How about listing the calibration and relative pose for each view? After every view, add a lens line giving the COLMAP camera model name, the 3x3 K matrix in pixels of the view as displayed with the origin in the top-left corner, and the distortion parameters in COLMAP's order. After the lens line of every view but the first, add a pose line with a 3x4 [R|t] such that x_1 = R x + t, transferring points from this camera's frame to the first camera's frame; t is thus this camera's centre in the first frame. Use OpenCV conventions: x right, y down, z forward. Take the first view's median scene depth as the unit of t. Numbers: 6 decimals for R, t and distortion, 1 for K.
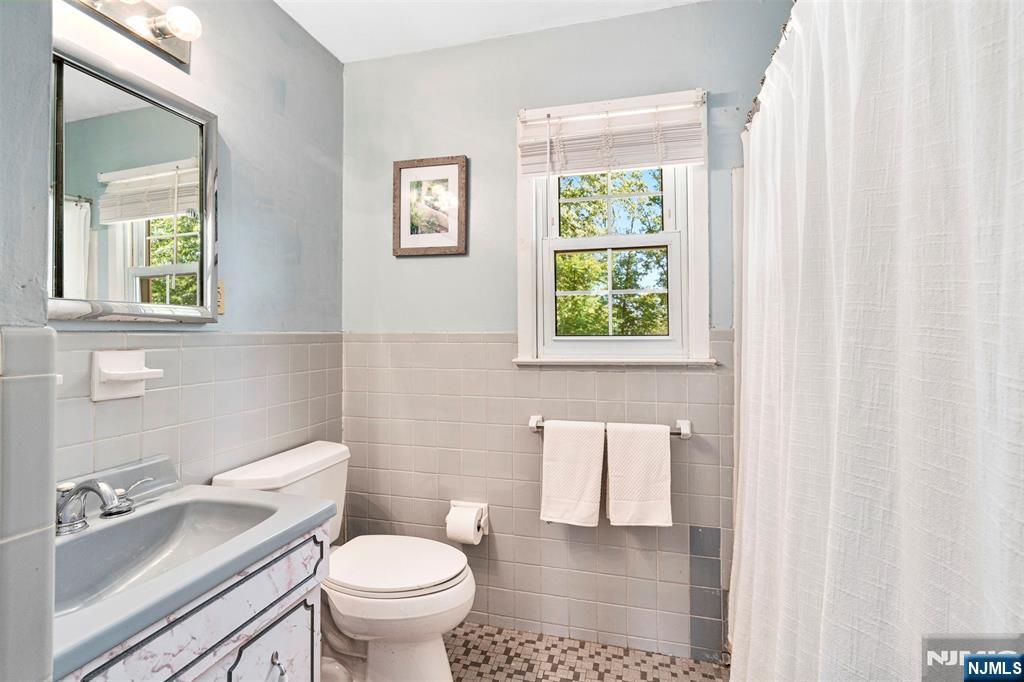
lens RADIAL K [[467.3, 0, 512.2], [0, 467.3, 335.9], [0, 0, 1]] dist [-0.002035, 0.000757]
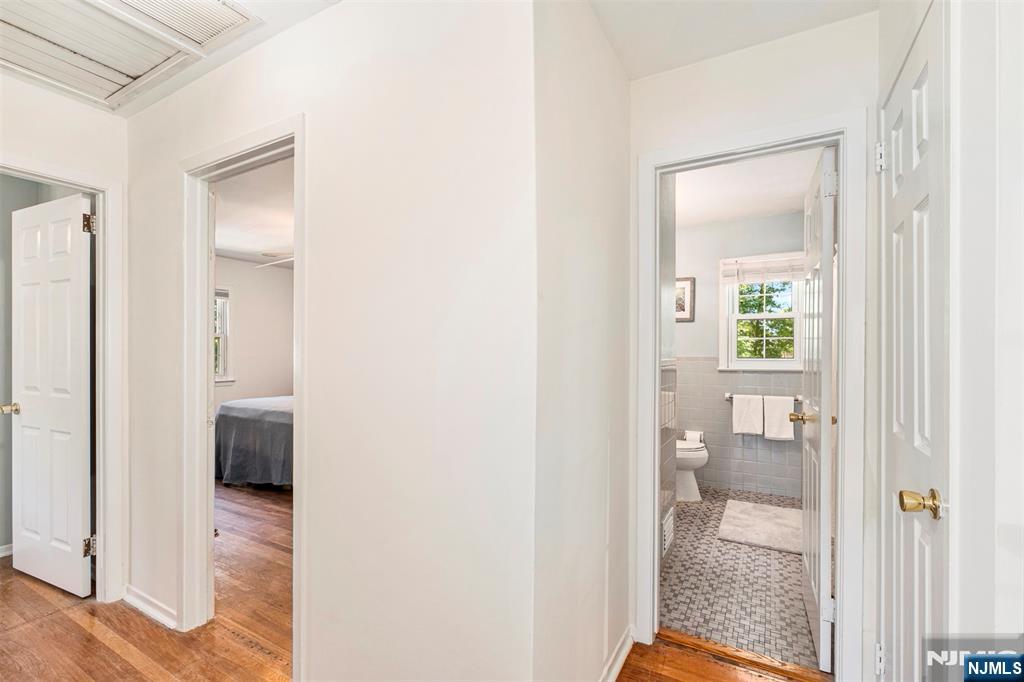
lens RADIAL K [[467.3, 0, 496.2], [0, 467.3, 354.4], [0, 0, 1]] dist [-0.002035, 0.000757]
pose [[0.963577, 0.015154, -0.267000, -0.423812], [-0.013394, 0.999875, 0.008411, -0.021397], [0.267094, -0.004529, 0.963660, -1.464506]]
